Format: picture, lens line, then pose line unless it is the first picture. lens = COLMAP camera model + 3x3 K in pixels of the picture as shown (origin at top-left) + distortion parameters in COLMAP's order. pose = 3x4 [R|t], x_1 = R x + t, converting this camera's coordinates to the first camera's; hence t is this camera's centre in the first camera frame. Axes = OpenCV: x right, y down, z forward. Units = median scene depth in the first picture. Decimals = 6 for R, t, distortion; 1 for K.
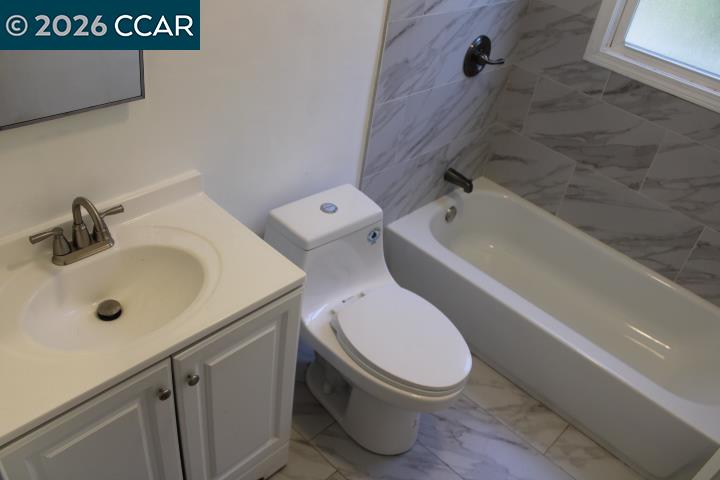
lens RADIAL K [[609.8, 0, 361.8], [0, 609.8, 242.2], [0, 0, 1]] dist [-0.139874, 0.115525]
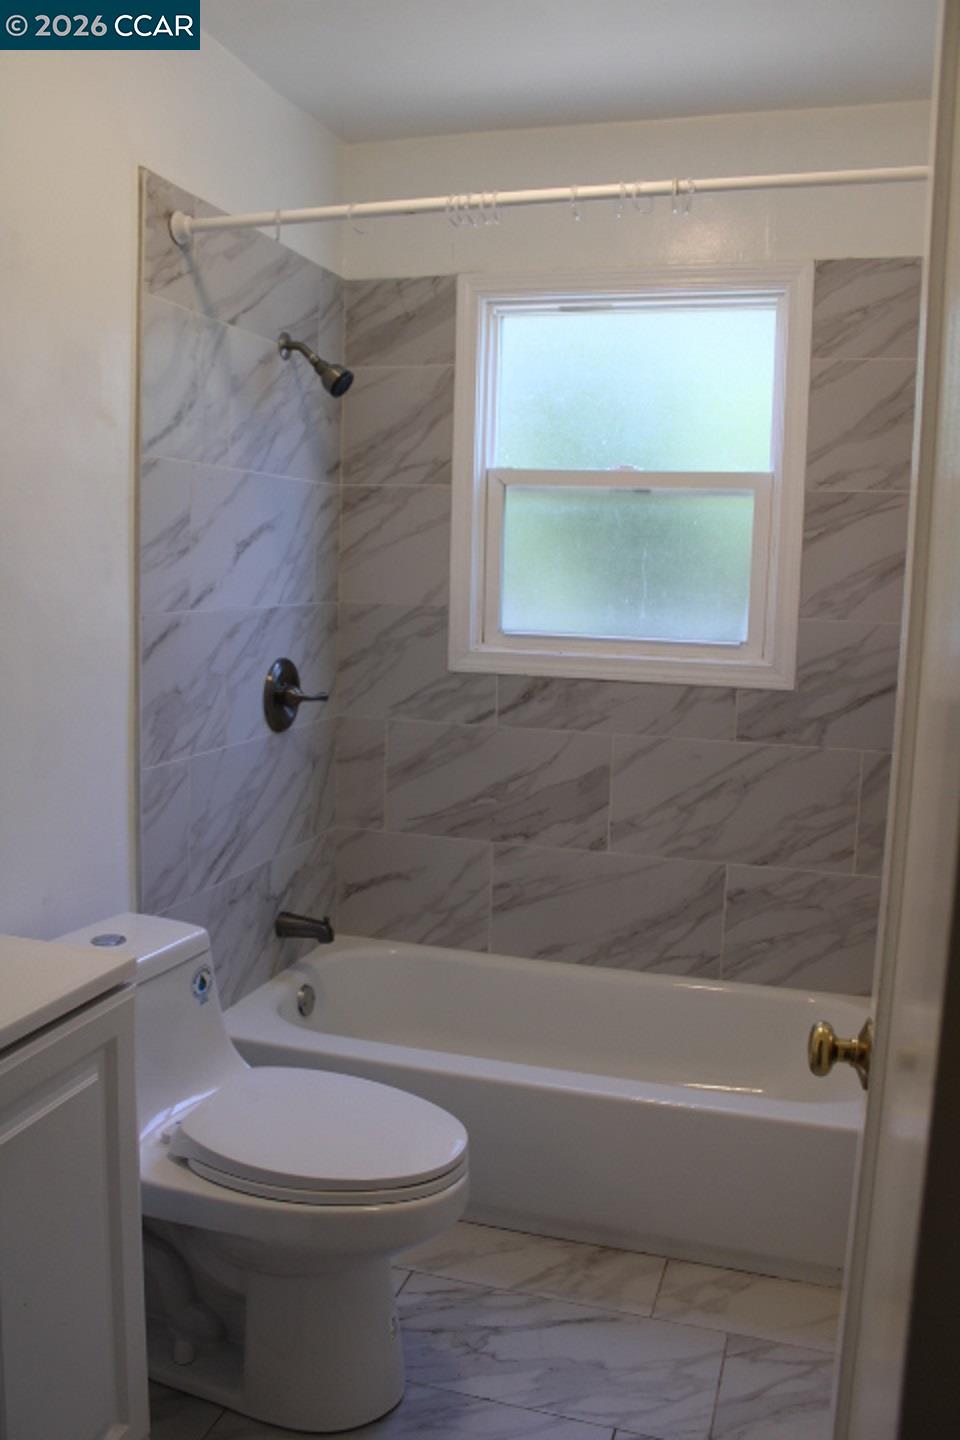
lens RADIAL K [[1219.6, 0, 479.3], [0, 1219.6, 715.0], [0, 0, 1]] dist [-0.139874, 0.115525]
pose [[0.889702, -0.164384, 0.425920, -0.145029], [0.342691, 0.856875, -0.385135, 0.230470], [-0.301650, 0.488614, 0.818696, -0.015262]]
